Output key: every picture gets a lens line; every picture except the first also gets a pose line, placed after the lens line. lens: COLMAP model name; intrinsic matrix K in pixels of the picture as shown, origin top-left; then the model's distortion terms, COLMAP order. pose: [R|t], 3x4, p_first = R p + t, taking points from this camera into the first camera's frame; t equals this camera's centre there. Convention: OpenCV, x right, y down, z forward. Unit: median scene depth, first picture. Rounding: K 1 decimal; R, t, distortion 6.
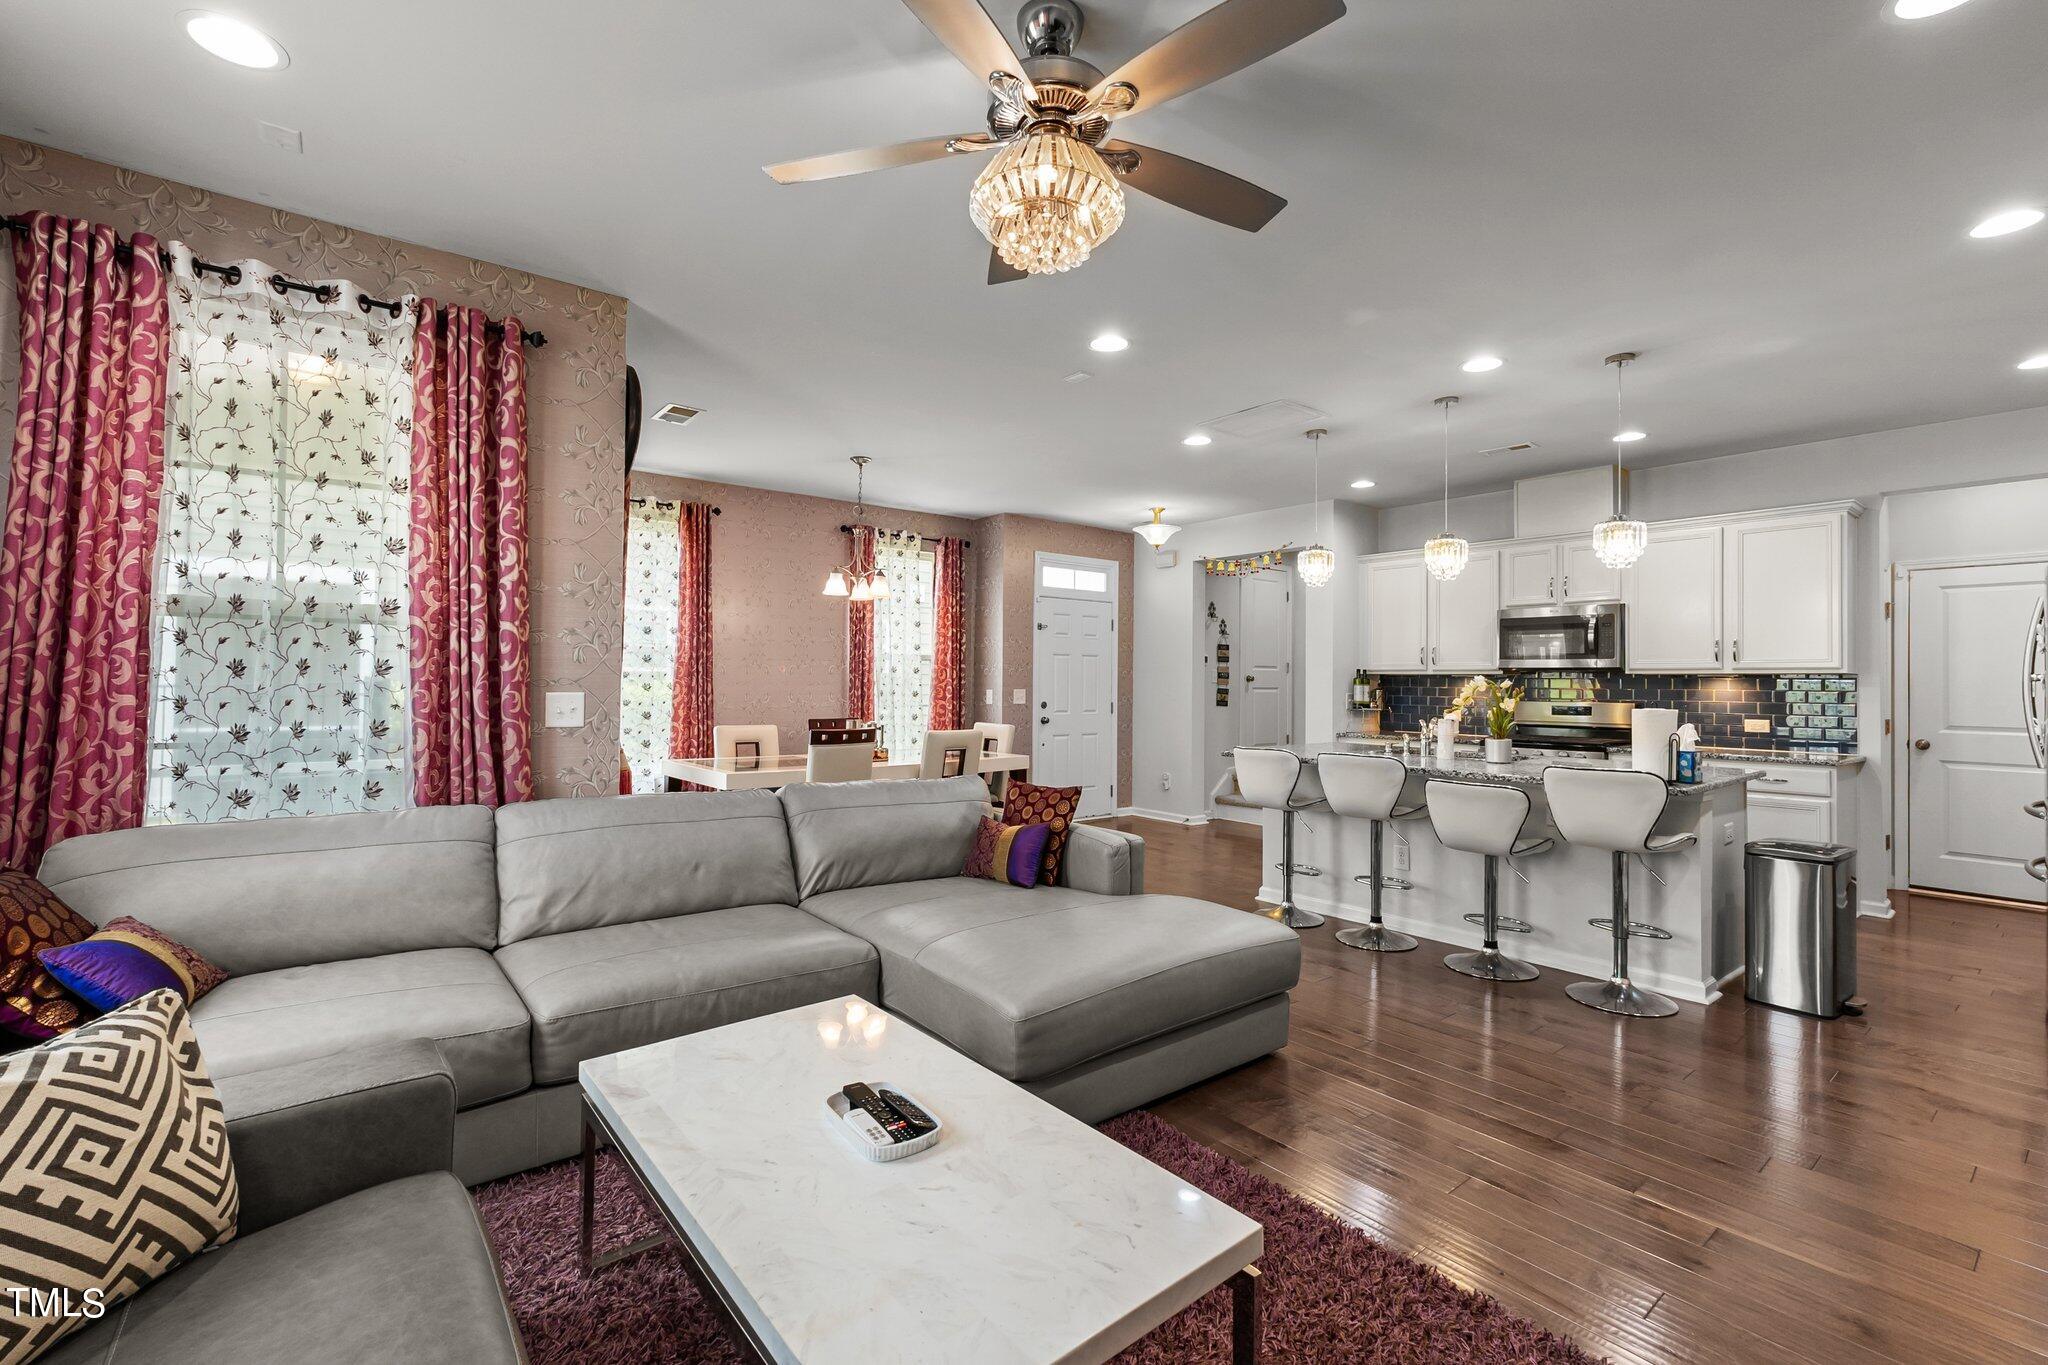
lens RADIAL K [[887.8, 0, 1020.5], [0, 887.8, 678.8], [0, 0, 1]] dist [-0.001779, 0.000766]
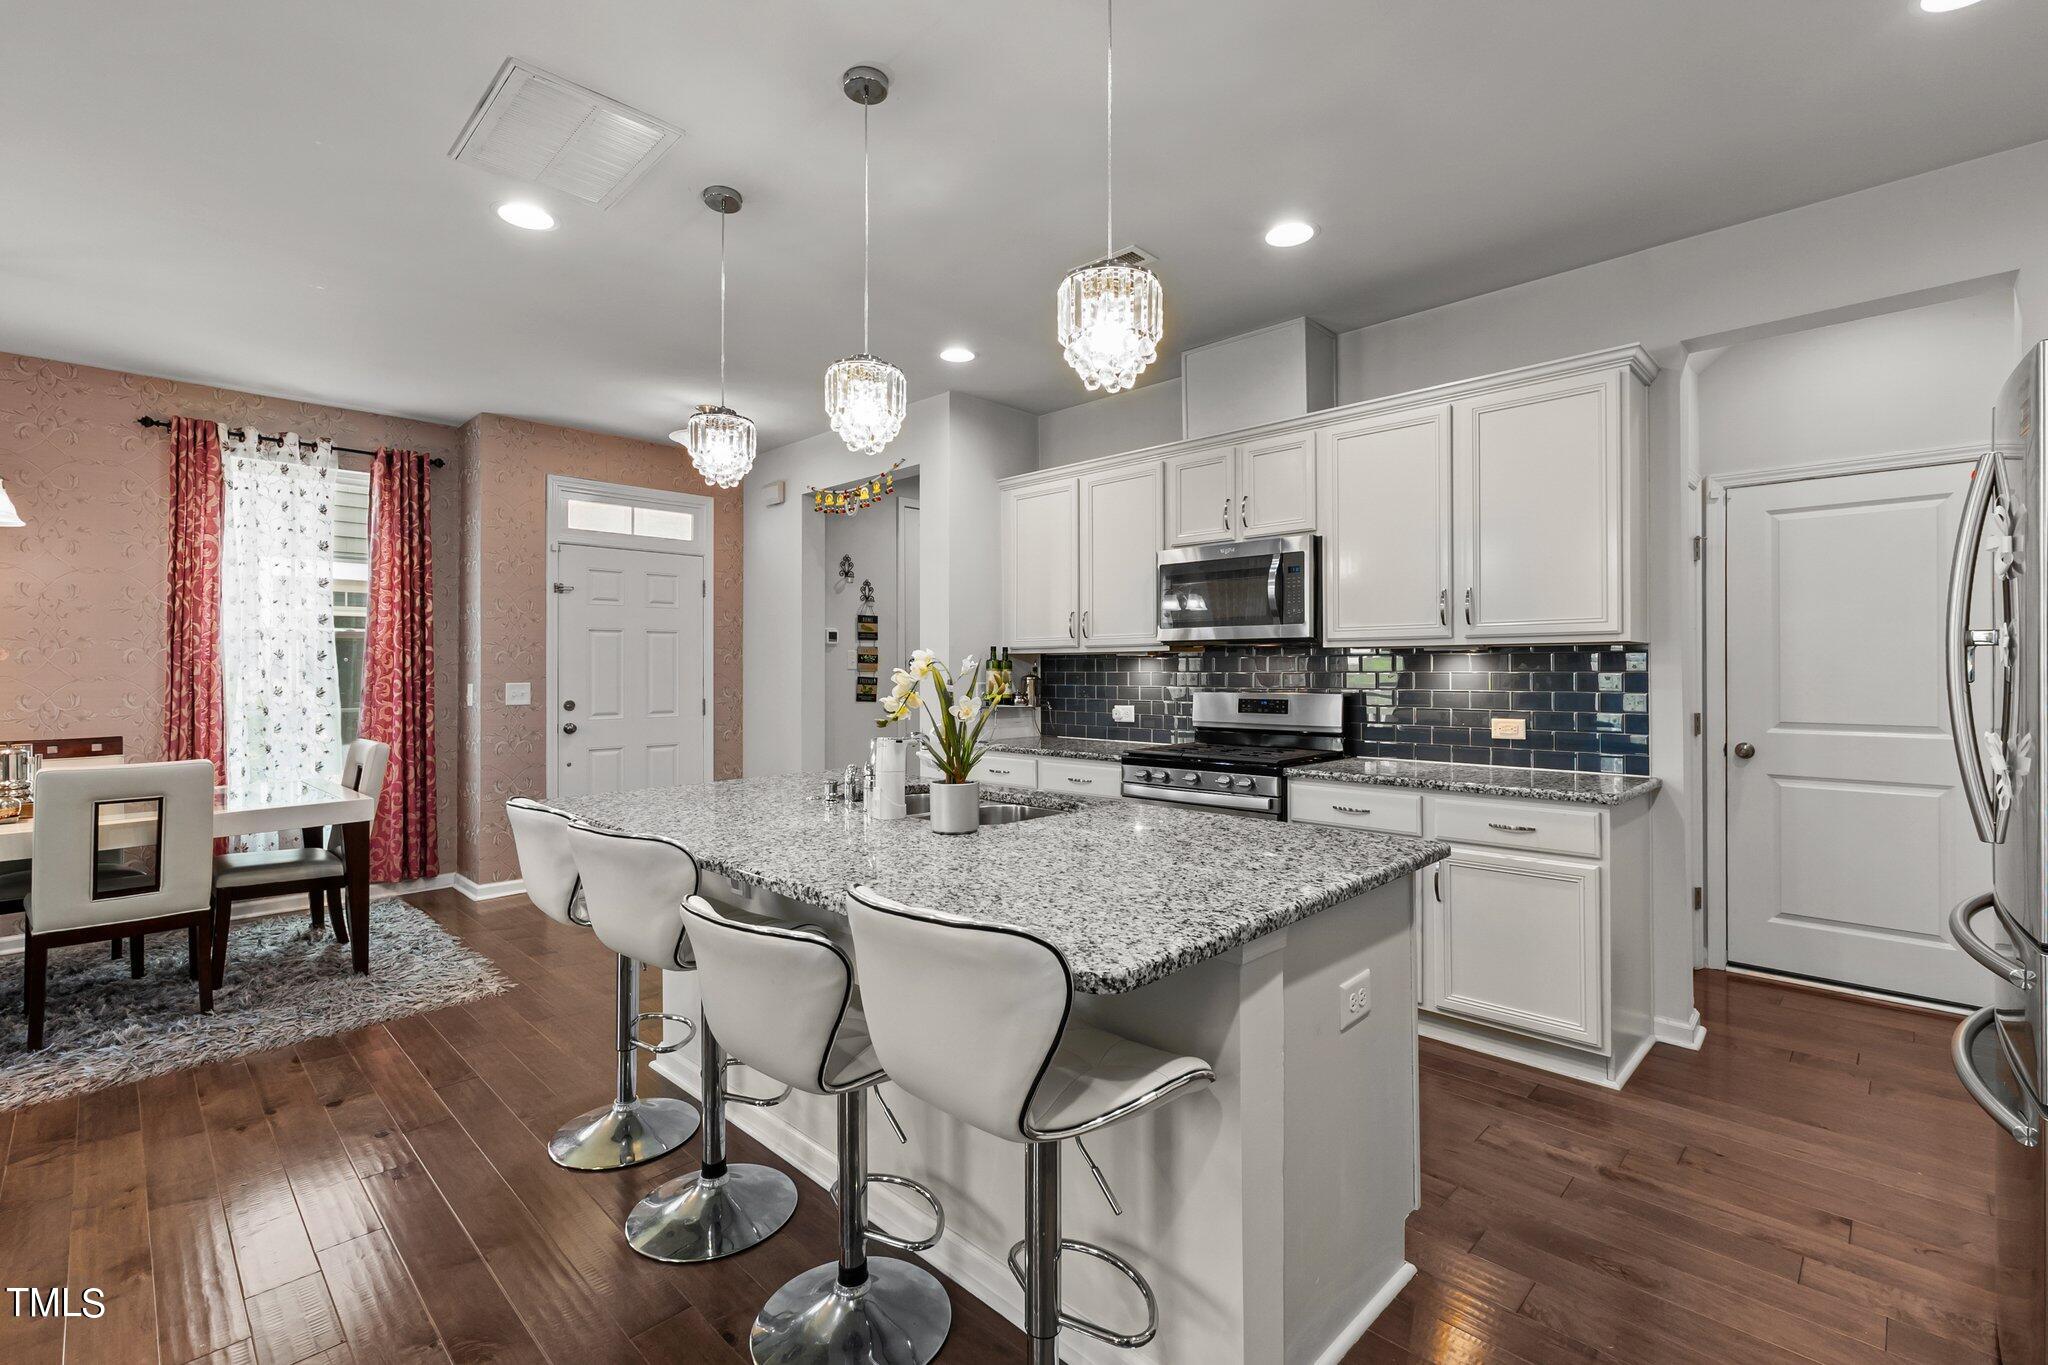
lens RADIAL K [[887.8, 0, 1037.1], [0, 887.8, 673.7], [0, 0, 1]] dist [-0.001779, 0.000766]
pose [[0.992456, -0.012866, 0.121925, 0.342746], [0.011799, 0.999886, 0.009465, 0.003837], [-0.122033, -0.007955, 0.992494, 0.338662]]
